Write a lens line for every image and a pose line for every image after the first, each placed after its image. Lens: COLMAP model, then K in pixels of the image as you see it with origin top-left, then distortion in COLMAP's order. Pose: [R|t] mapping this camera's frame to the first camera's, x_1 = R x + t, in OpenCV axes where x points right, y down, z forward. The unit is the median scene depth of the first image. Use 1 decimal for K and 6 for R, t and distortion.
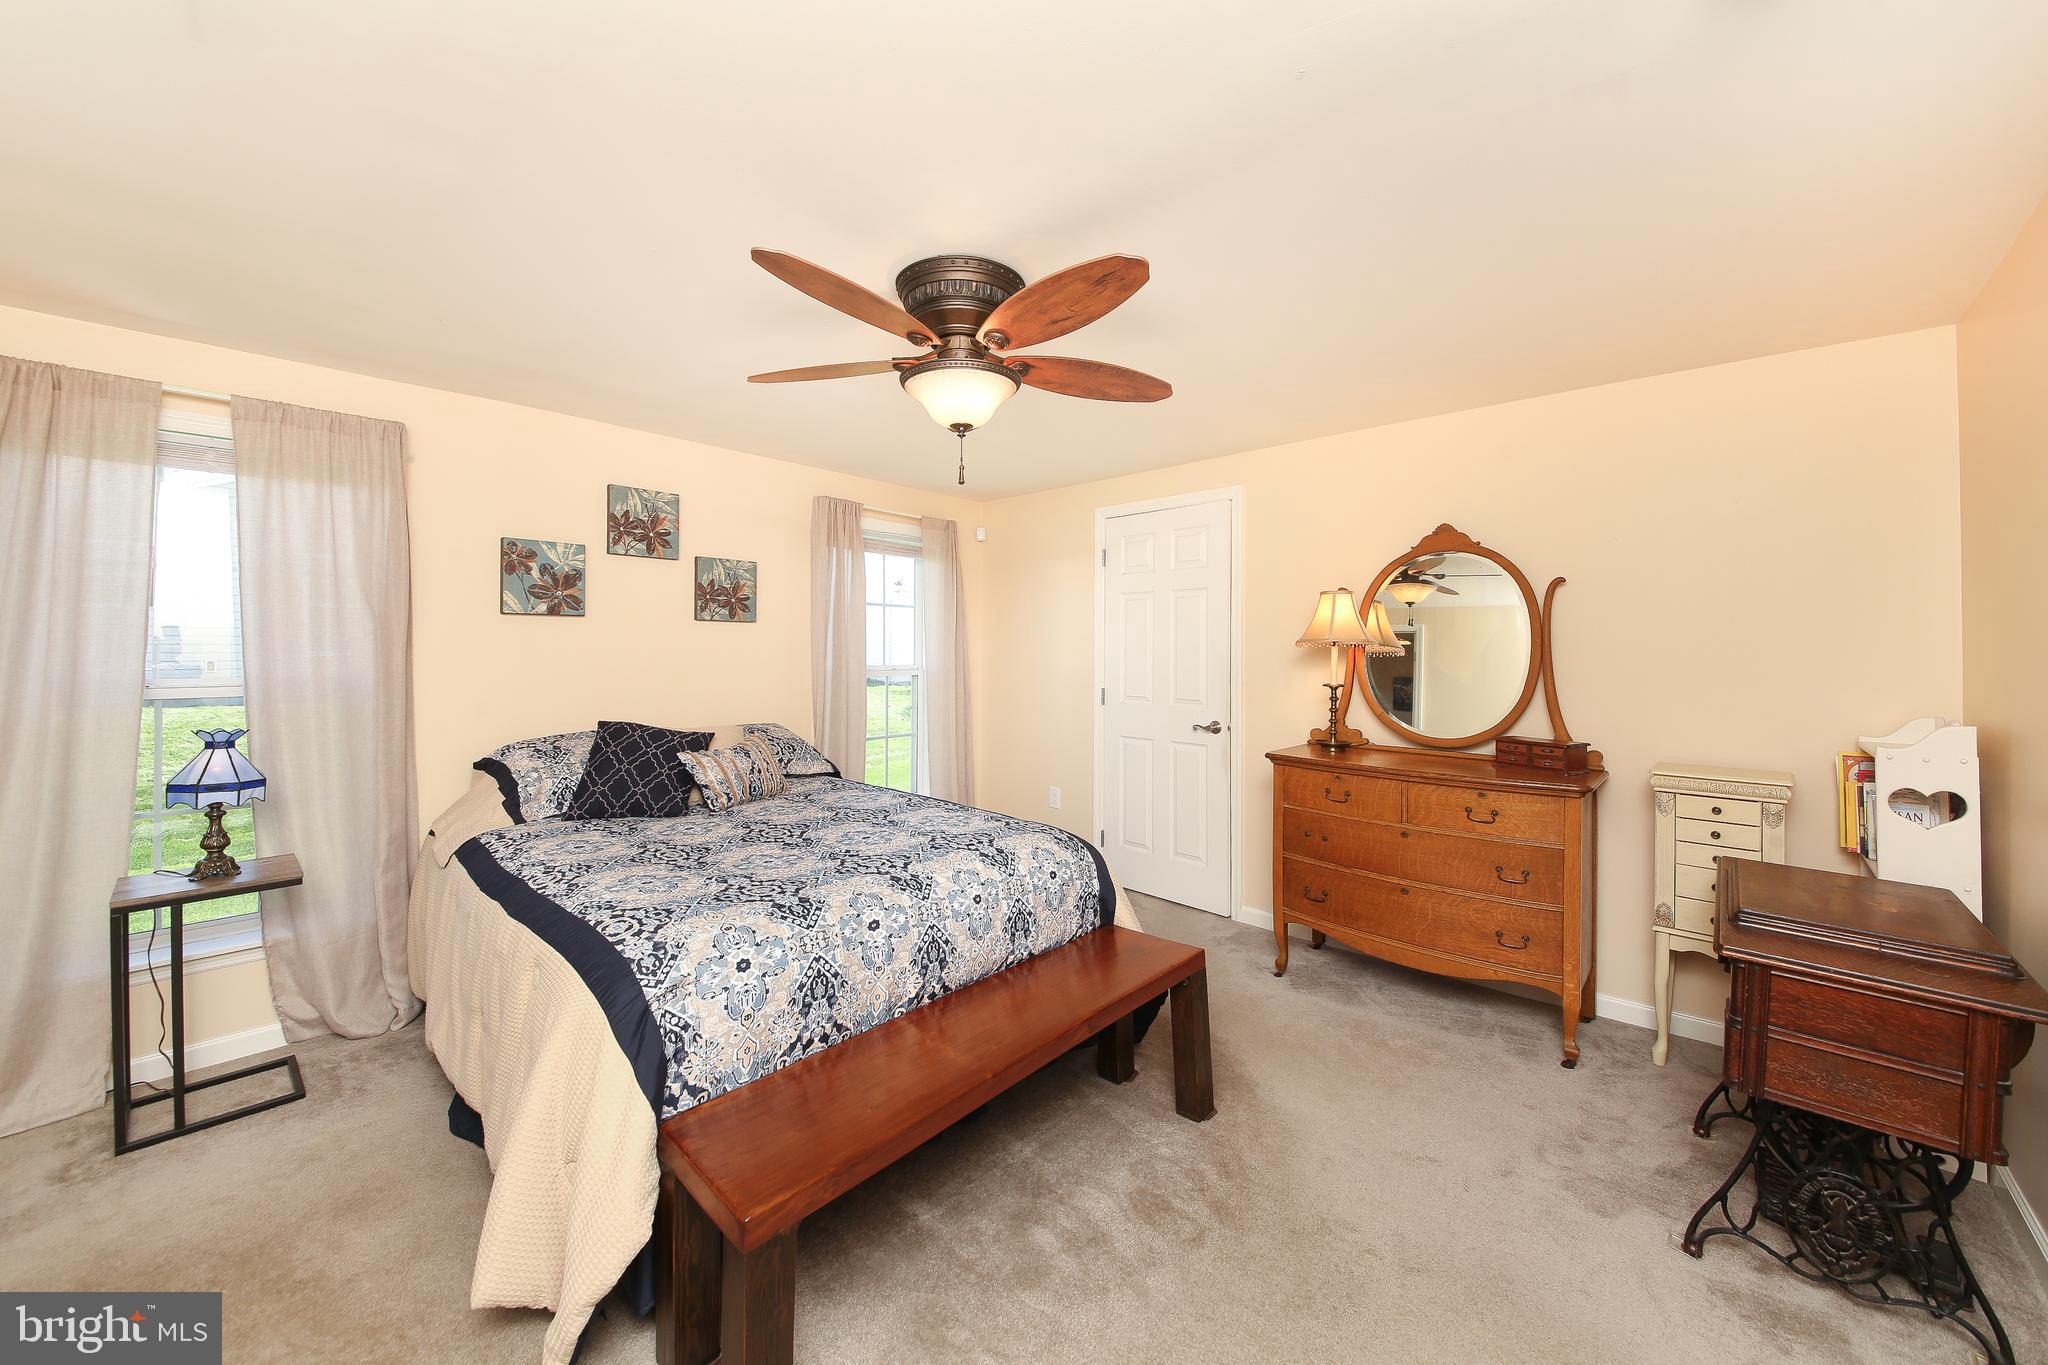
lens RADIAL K [[757.4, 0, 1028.8], [0, 757.4, 654.7], [0, 0, 1]] dist [0.029472, -0.025431]
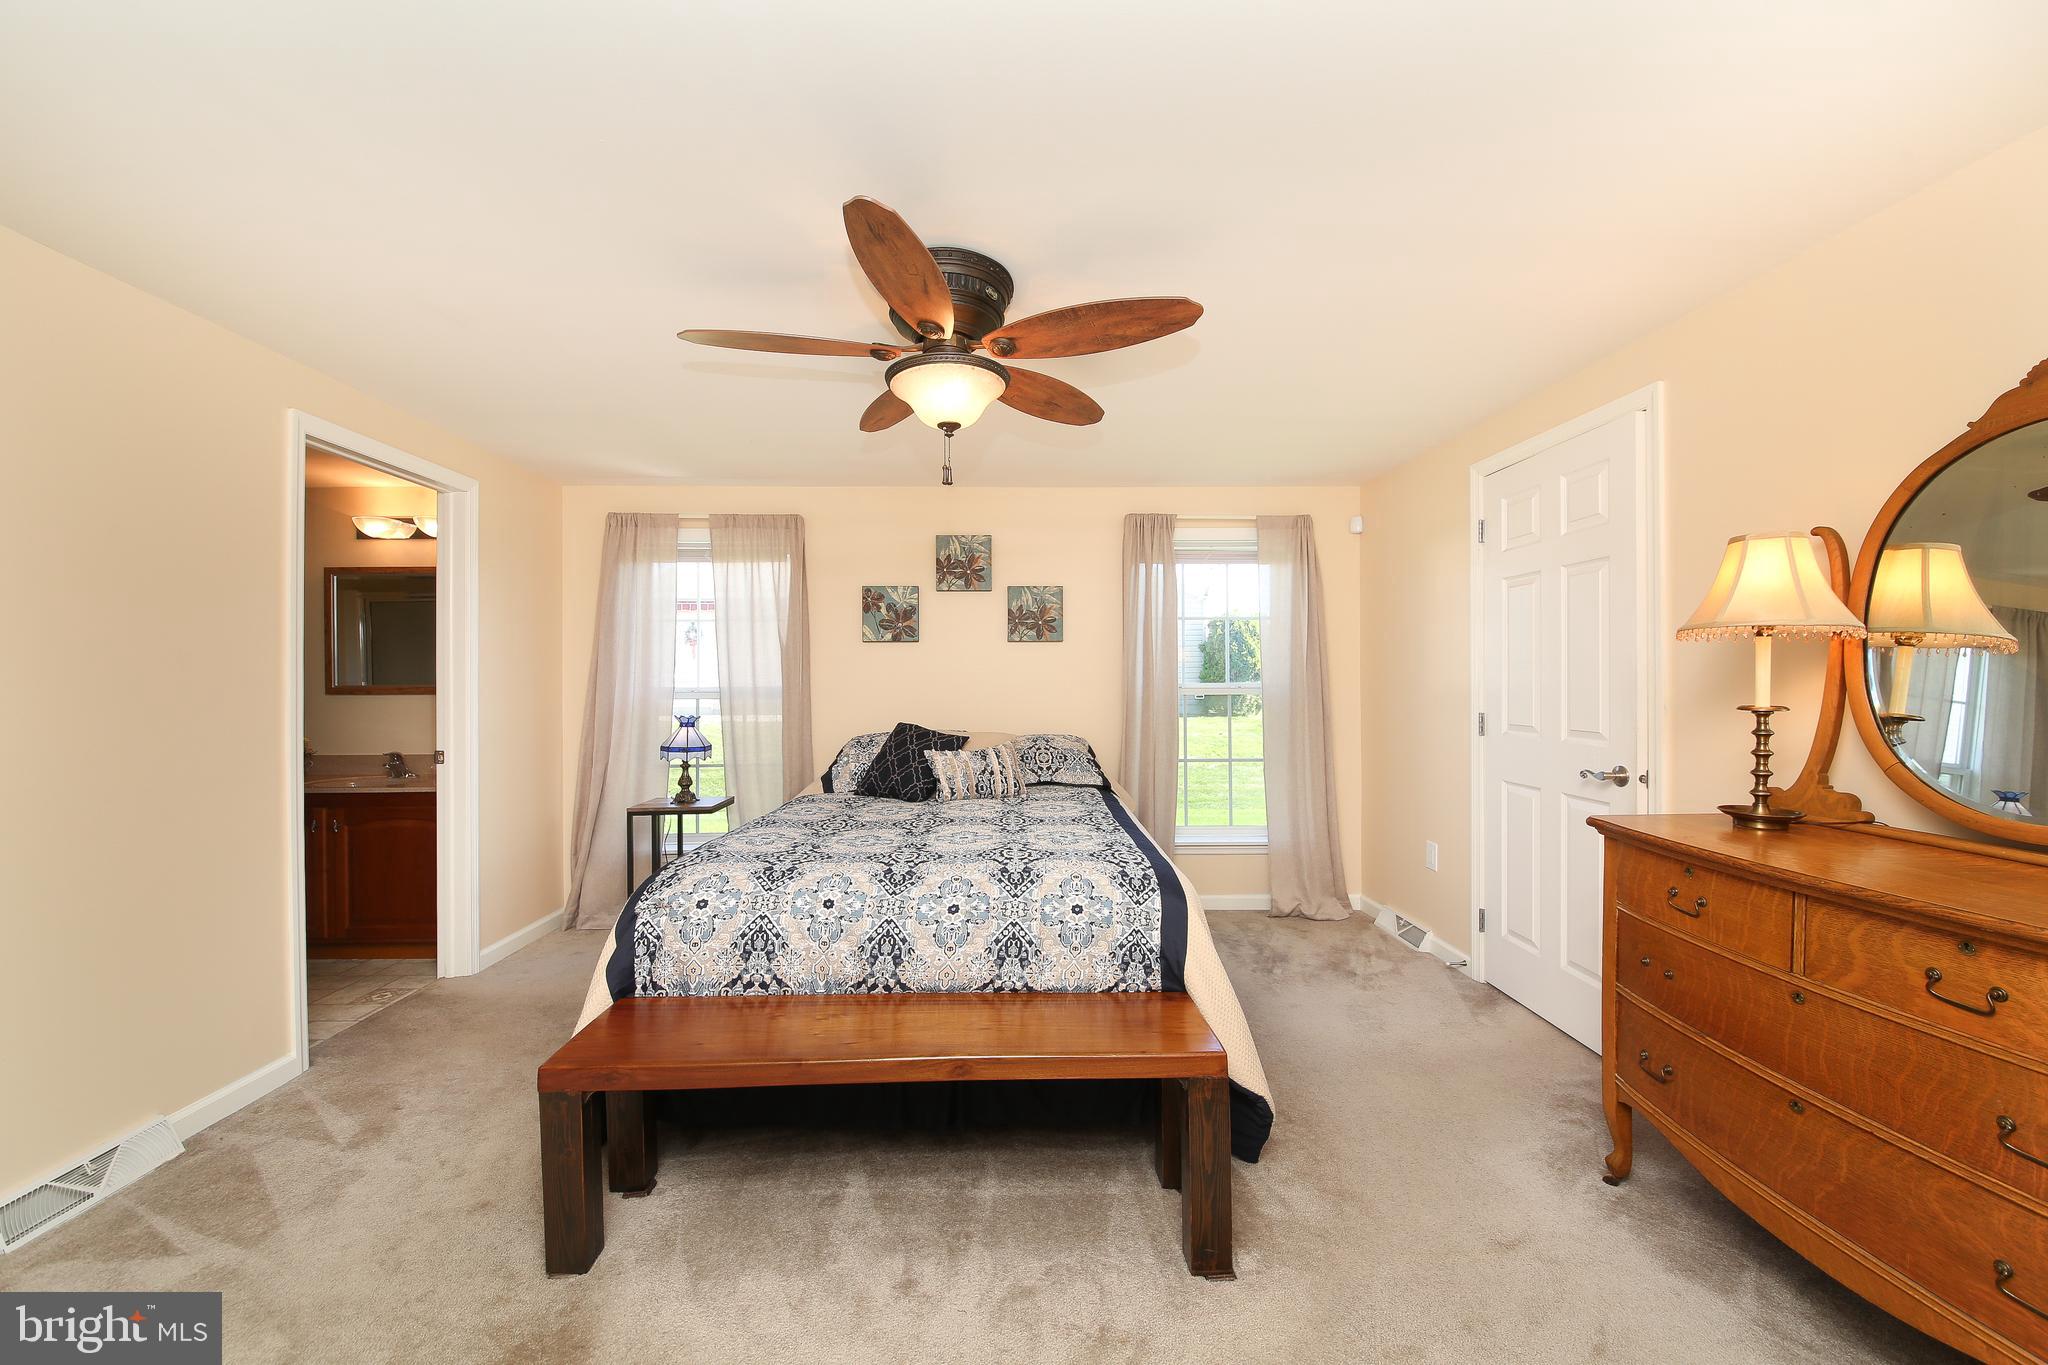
lens RADIAL K [[746.4, 0, 1017.5], [0, 746.4, 687.7], [0, 0, 1]] dist [0.030099, -0.024153]
pose [[0.690313, -0.000231, -0.723510, 0.471532], [0.004167, 0.999985, 0.003656, 0.024598], [0.723498, -0.005539, 0.690304, 0.276369]]
